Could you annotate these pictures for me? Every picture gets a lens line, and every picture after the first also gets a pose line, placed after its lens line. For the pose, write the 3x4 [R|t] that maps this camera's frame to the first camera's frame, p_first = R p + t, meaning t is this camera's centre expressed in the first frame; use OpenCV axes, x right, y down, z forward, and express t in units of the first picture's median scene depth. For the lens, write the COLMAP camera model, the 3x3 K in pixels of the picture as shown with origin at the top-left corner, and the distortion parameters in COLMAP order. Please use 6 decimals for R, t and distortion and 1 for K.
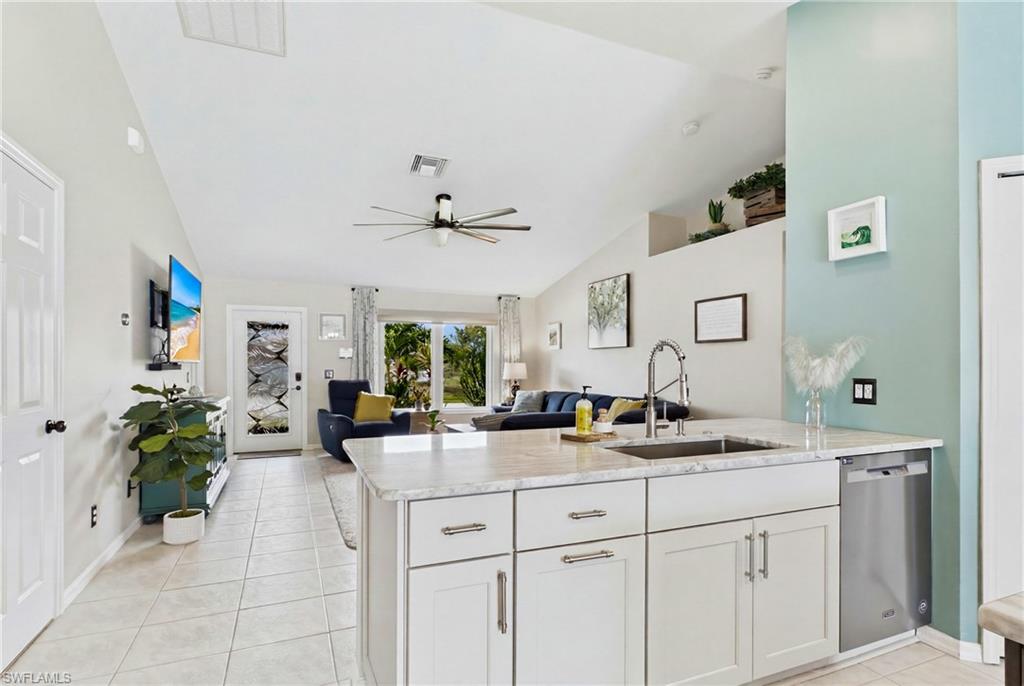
lens RADIAL K [[524.1, 0, 511.8], [0, 524.1, 363.8], [0, 0, 1]] dist [0.004731, -0.001032]
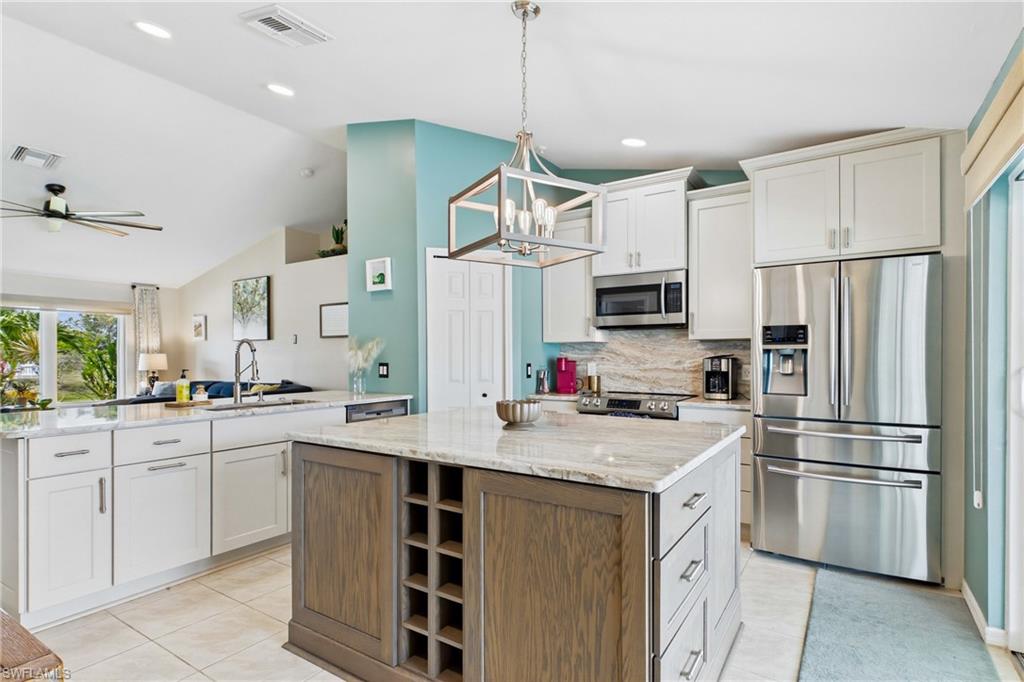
lens RADIAL K [[524.1, 0, 516.1], [0, 524.1, 357.2], [0, 0, 1]] dist [0.004731, -0.001032]
pose [[0.832833, -0.005923, 0.553492, 0.037911], [0.002605, 0.999974, 0.006780, -0.000083], [-0.553518, -0.004205, 0.832827, -0.277585]]
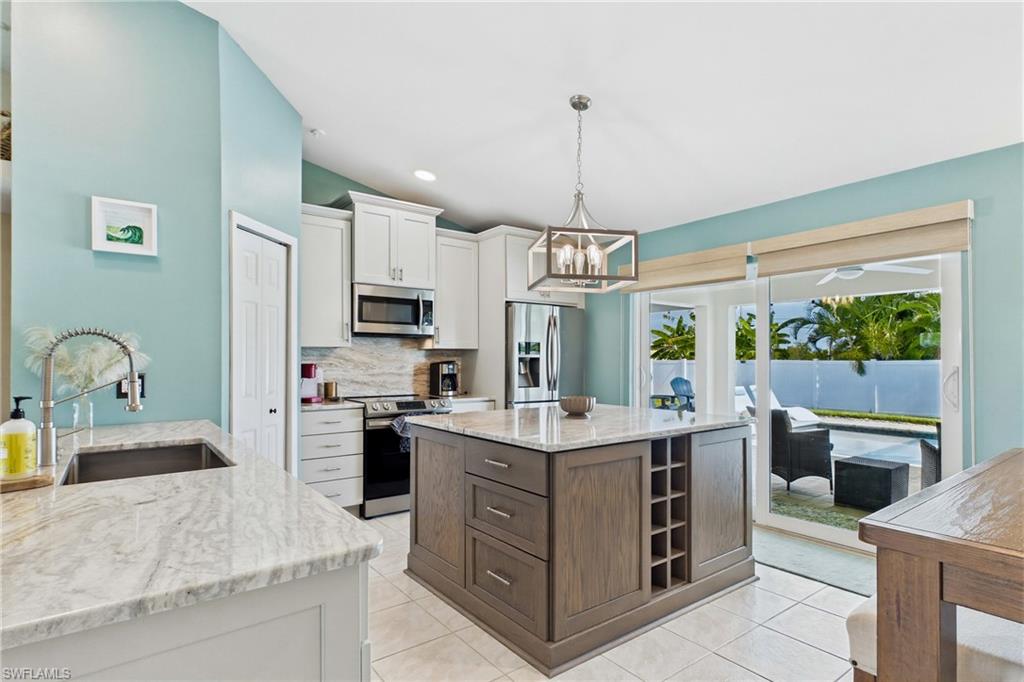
lens RADIAL K [[524.1, 0, 510.2], [0, 524.1, 350.7], [0, 0, 1]] dist [0.004731, -0.001032]
pose [[-0.248008, 0.014951, 0.968643, -0.216274], [-0.002766, 0.999866, -0.016141, -0.000770], [-0.968754, -0.006682, -0.247933, 0.226935]]
